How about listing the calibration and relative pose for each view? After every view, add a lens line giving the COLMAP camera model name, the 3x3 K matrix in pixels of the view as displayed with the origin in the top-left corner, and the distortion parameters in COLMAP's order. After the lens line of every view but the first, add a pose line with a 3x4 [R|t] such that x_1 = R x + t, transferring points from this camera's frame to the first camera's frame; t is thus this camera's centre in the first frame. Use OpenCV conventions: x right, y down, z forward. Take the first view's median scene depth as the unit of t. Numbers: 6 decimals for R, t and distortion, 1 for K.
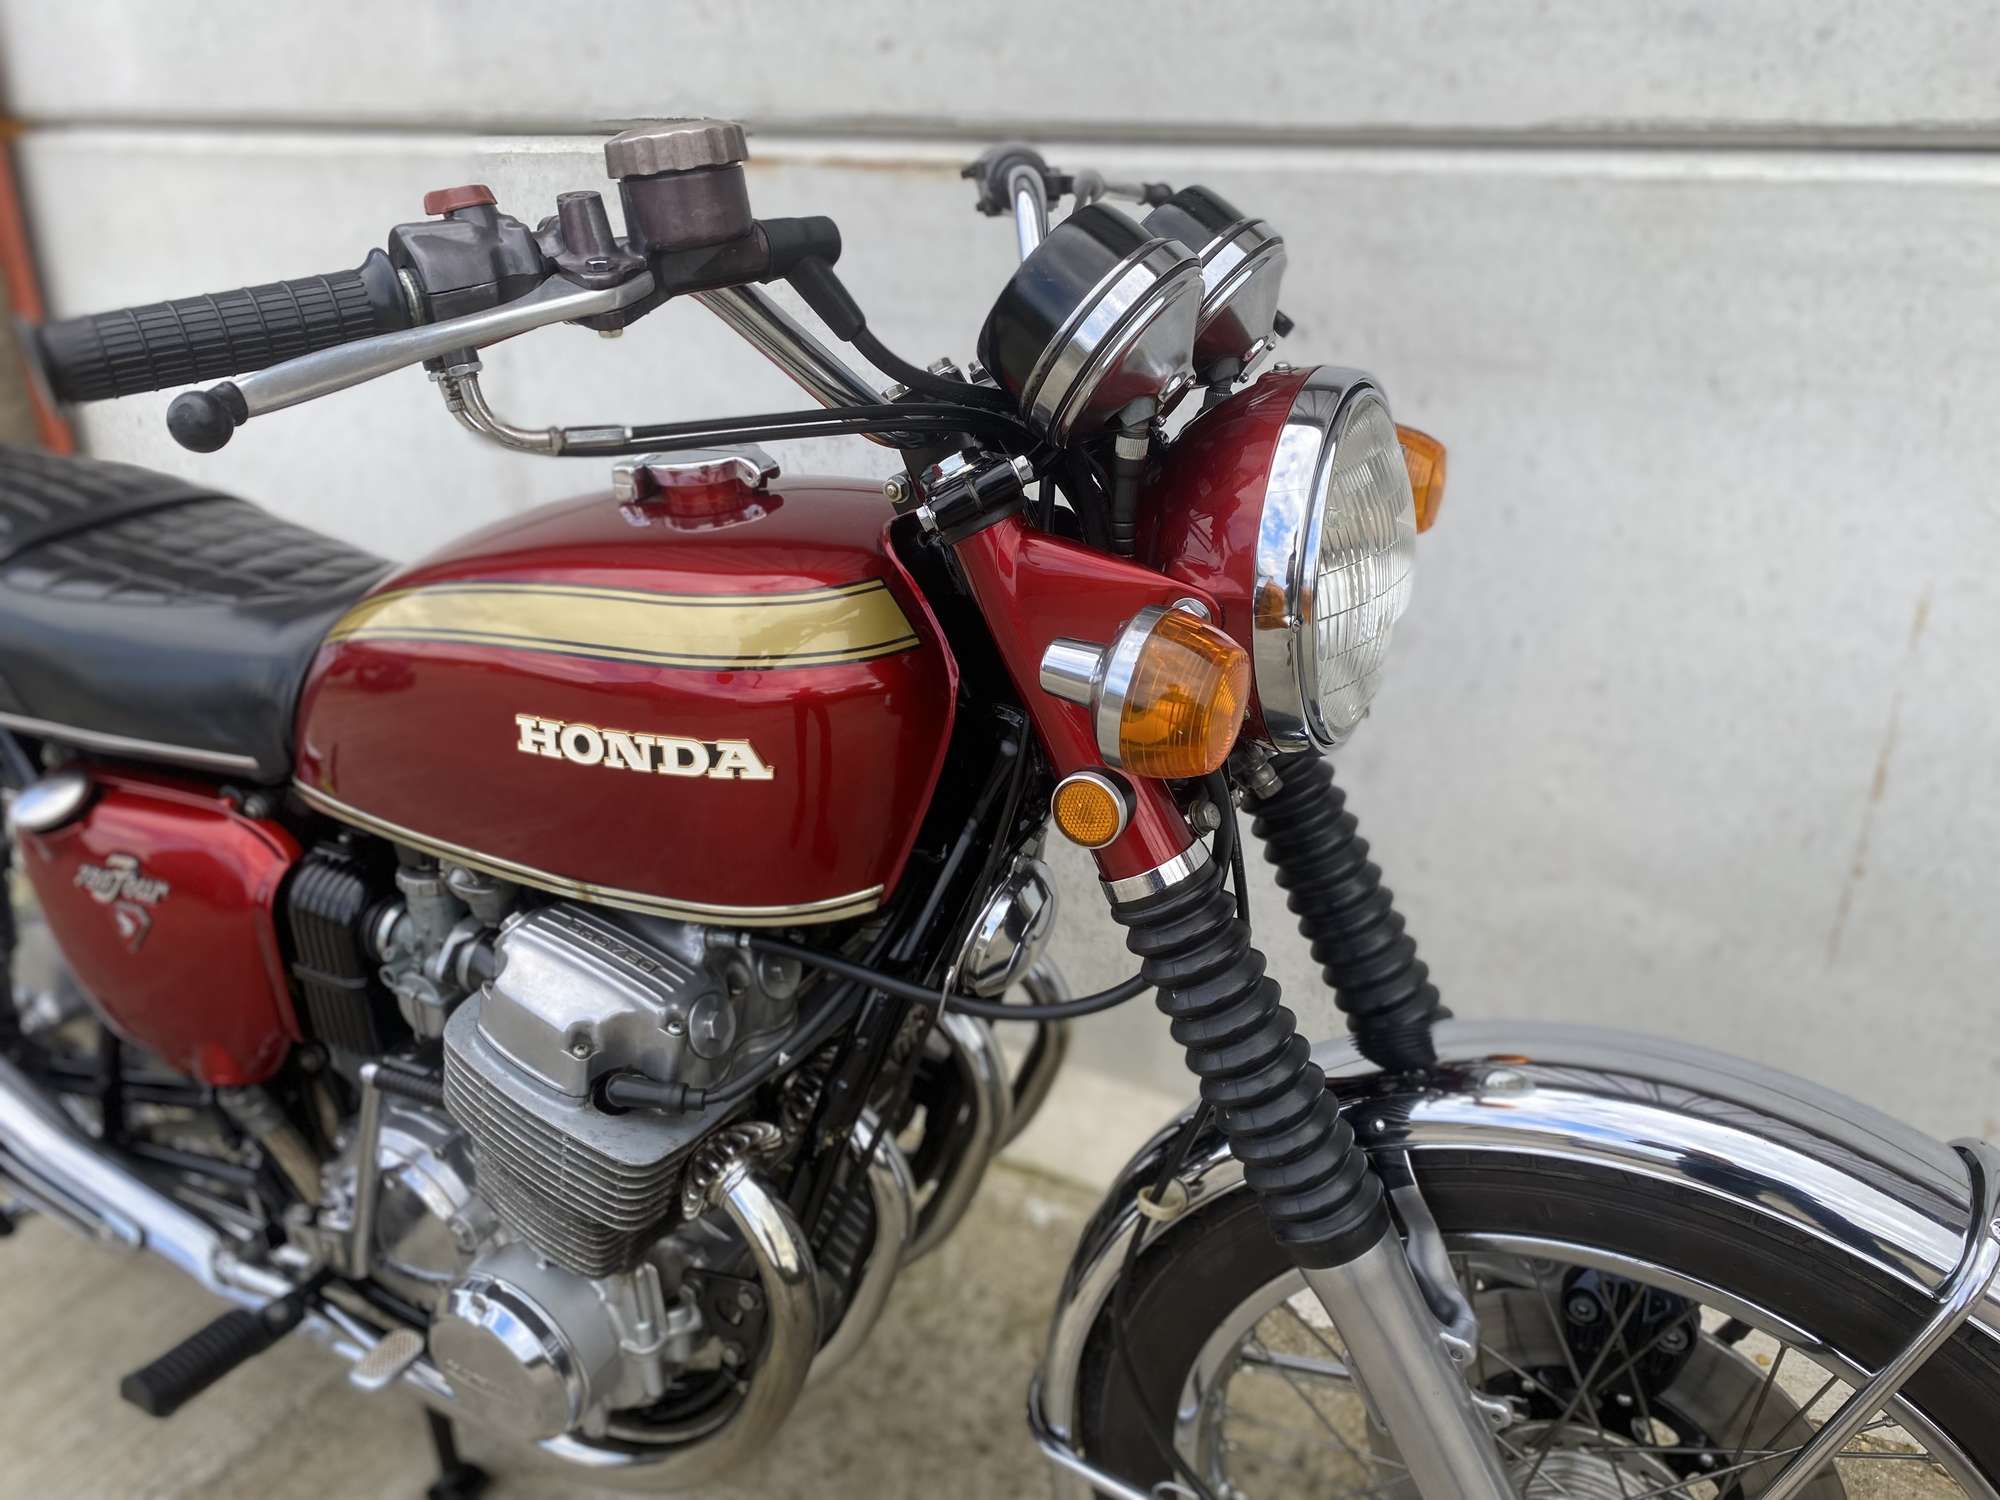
lens RADIAL K [[1544.0, 0, 1004.5], [0, 1544.0, 741.1], [0, 0, 1]] dist [0.005267, -0.000158]
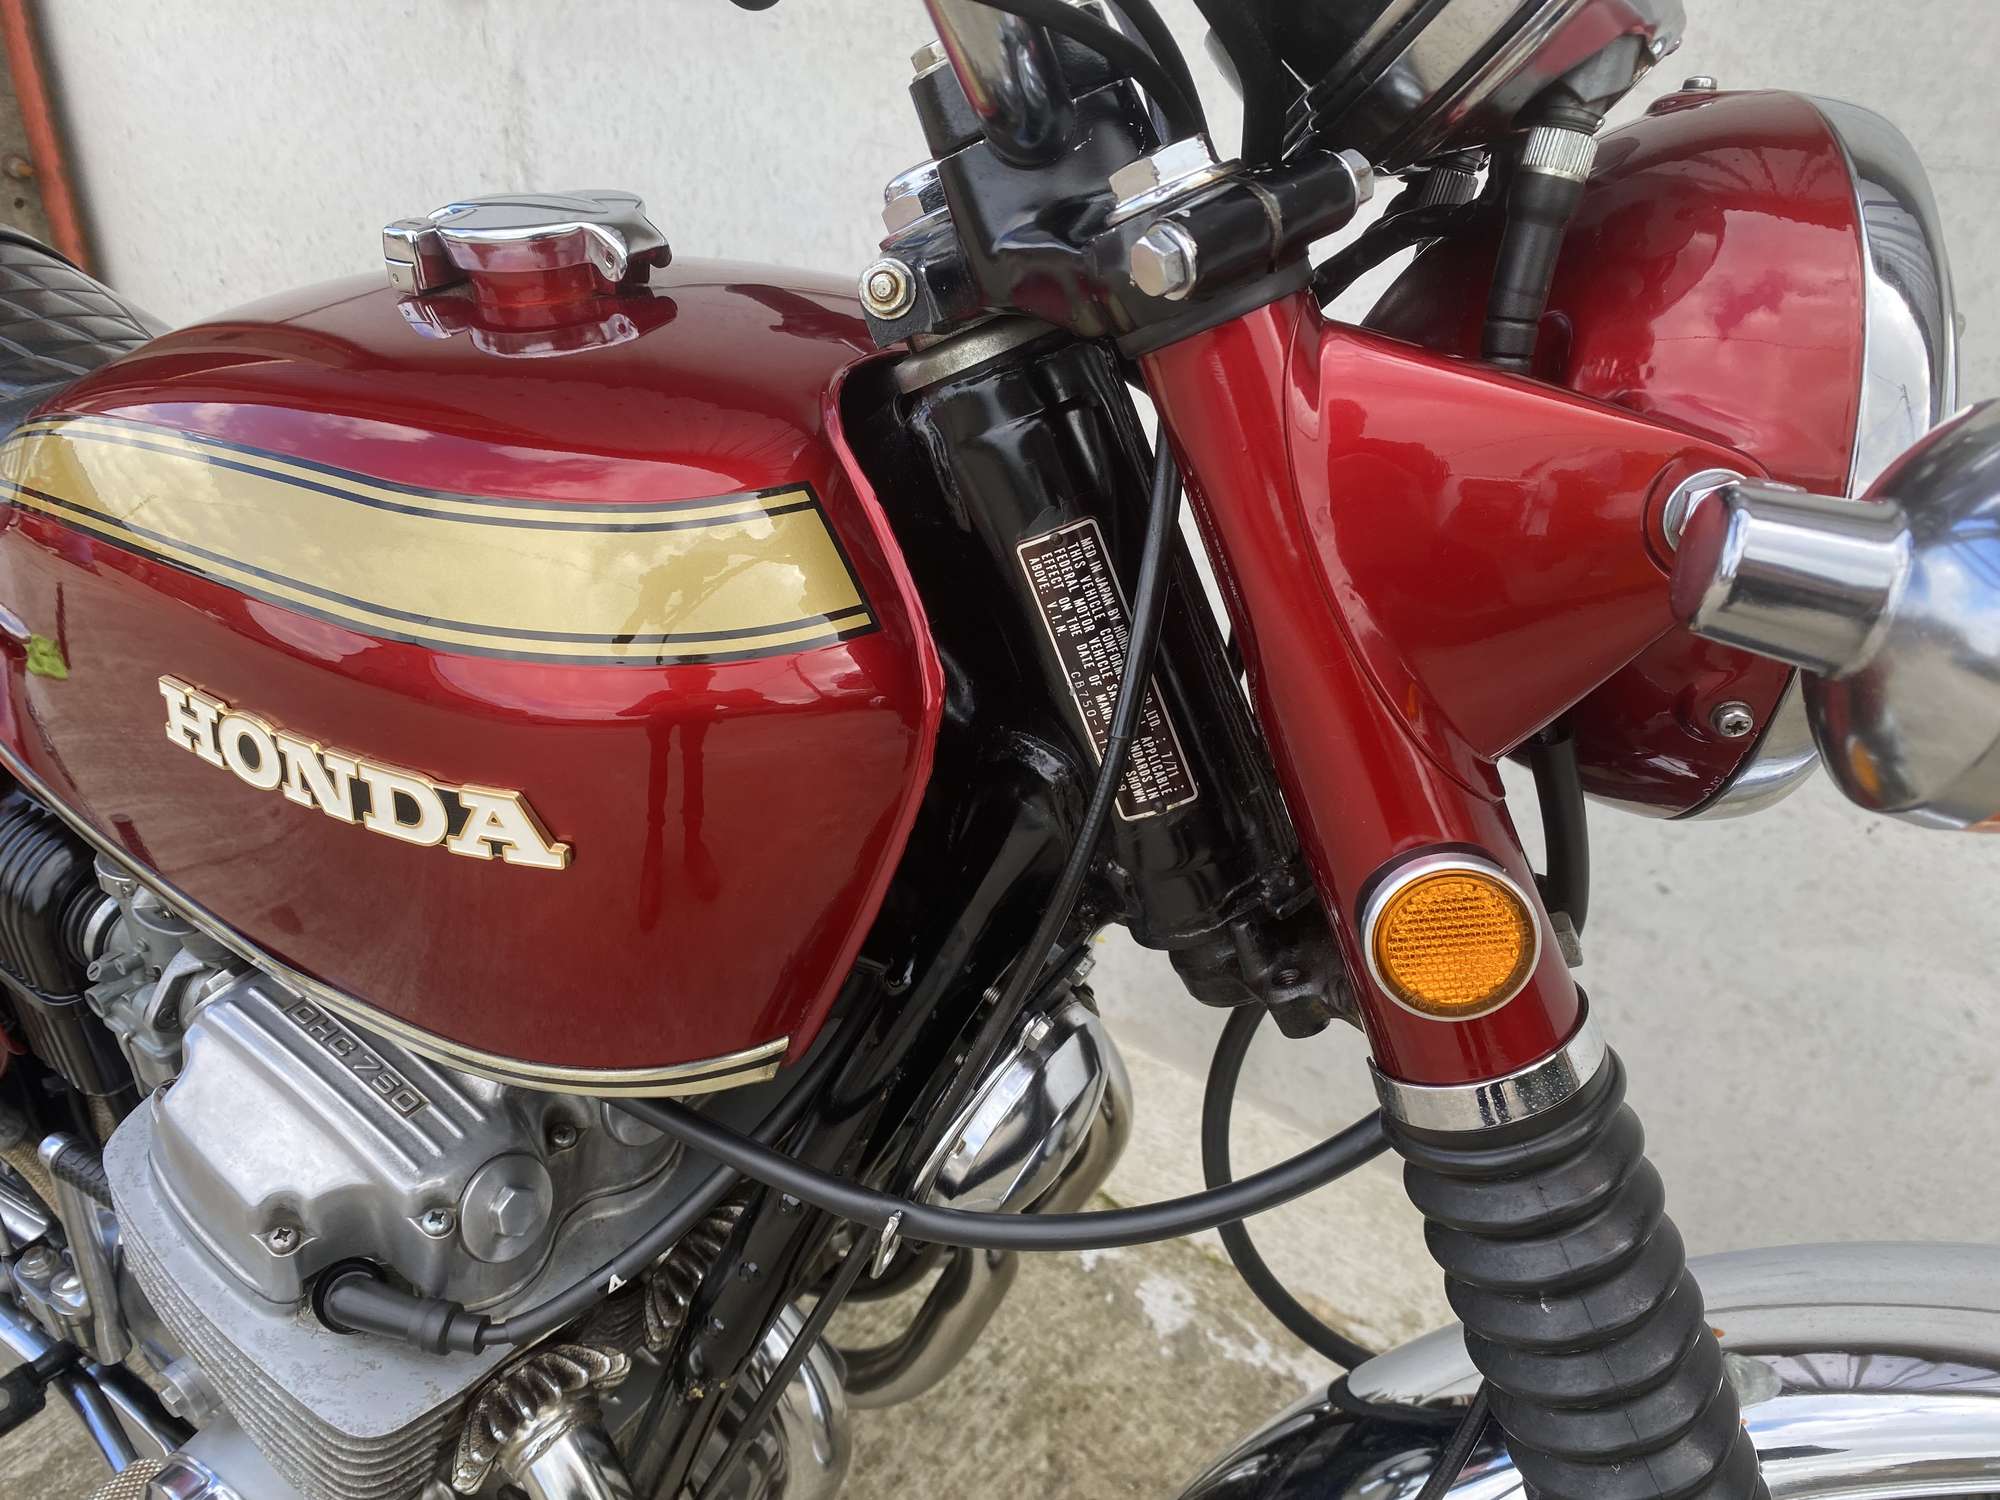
lens RADIAL K [[1606.9, 0, 965.6], [0, 1606.9, 756.3], [0, 0, 1]] dist [-0.046802, 0.041460]
pose [[0.991407, 0.095147, -0.089773, 0.023970], [-0.082693, 0.987593, 0.133502, -0.084417], [0.101361, -0.124931, 0.986974, 0.435816]]
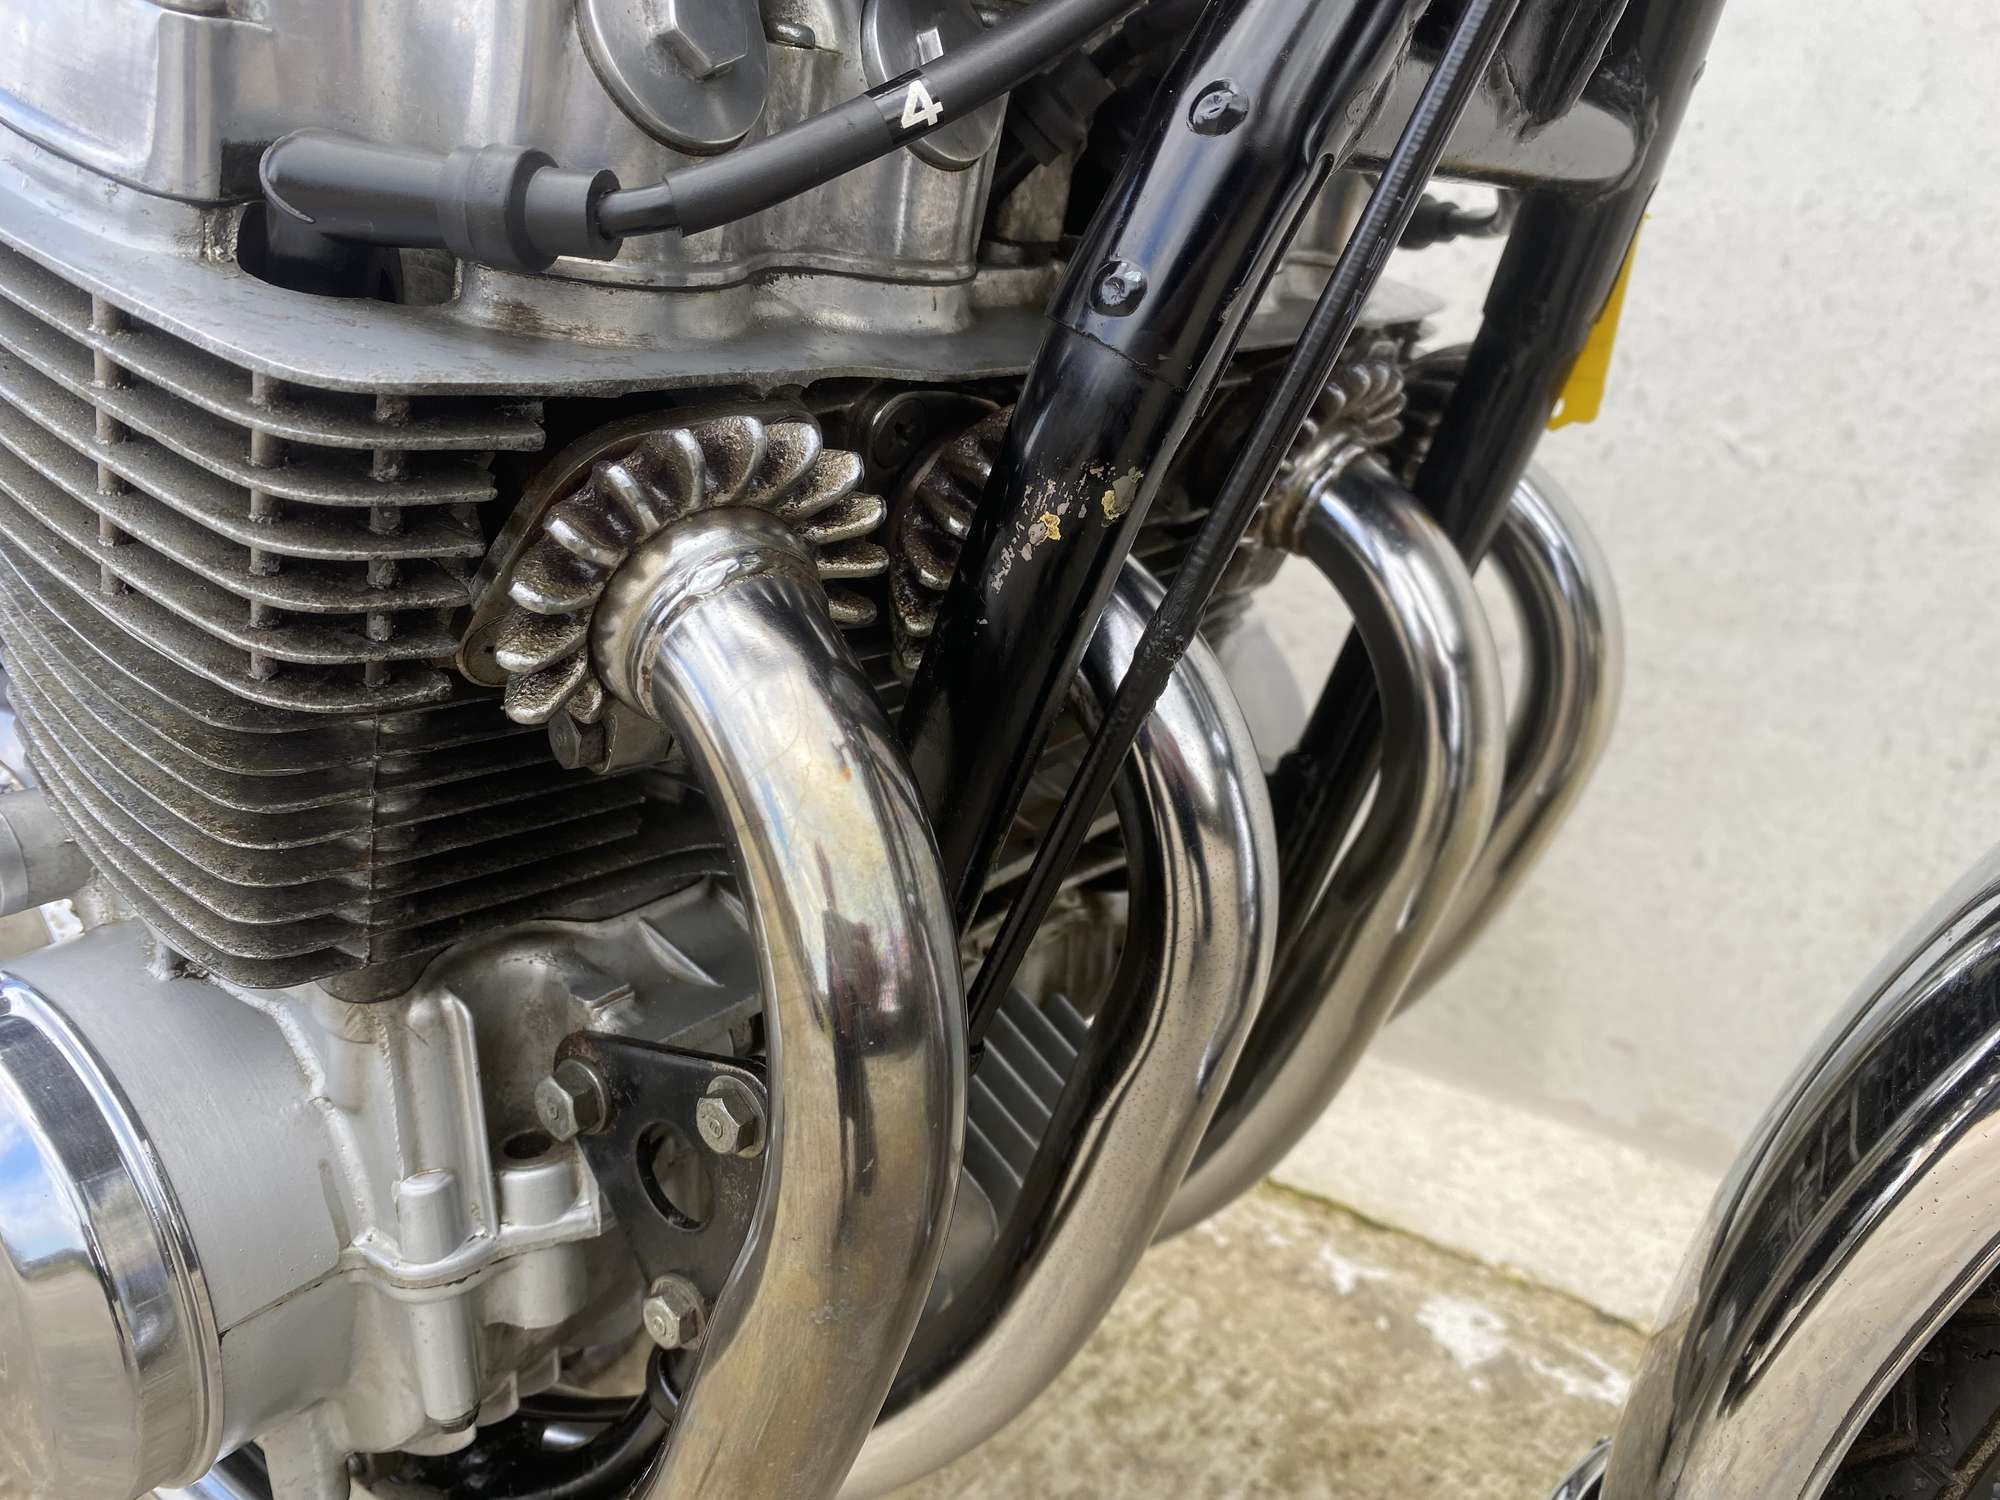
lens RADIAL K [[1544.0, 0, 995.9], [0, 1544.0, 728.9], [0, 0, 1]] dist [0.005267, -0.000158]
pose [[0.987972, 0.088163, -0.127039, -0.087734], [-0.101454, 0.989571, -0.102254, 0.335140], [0.116699, 0.113913, 0.986613, 0.751758]]
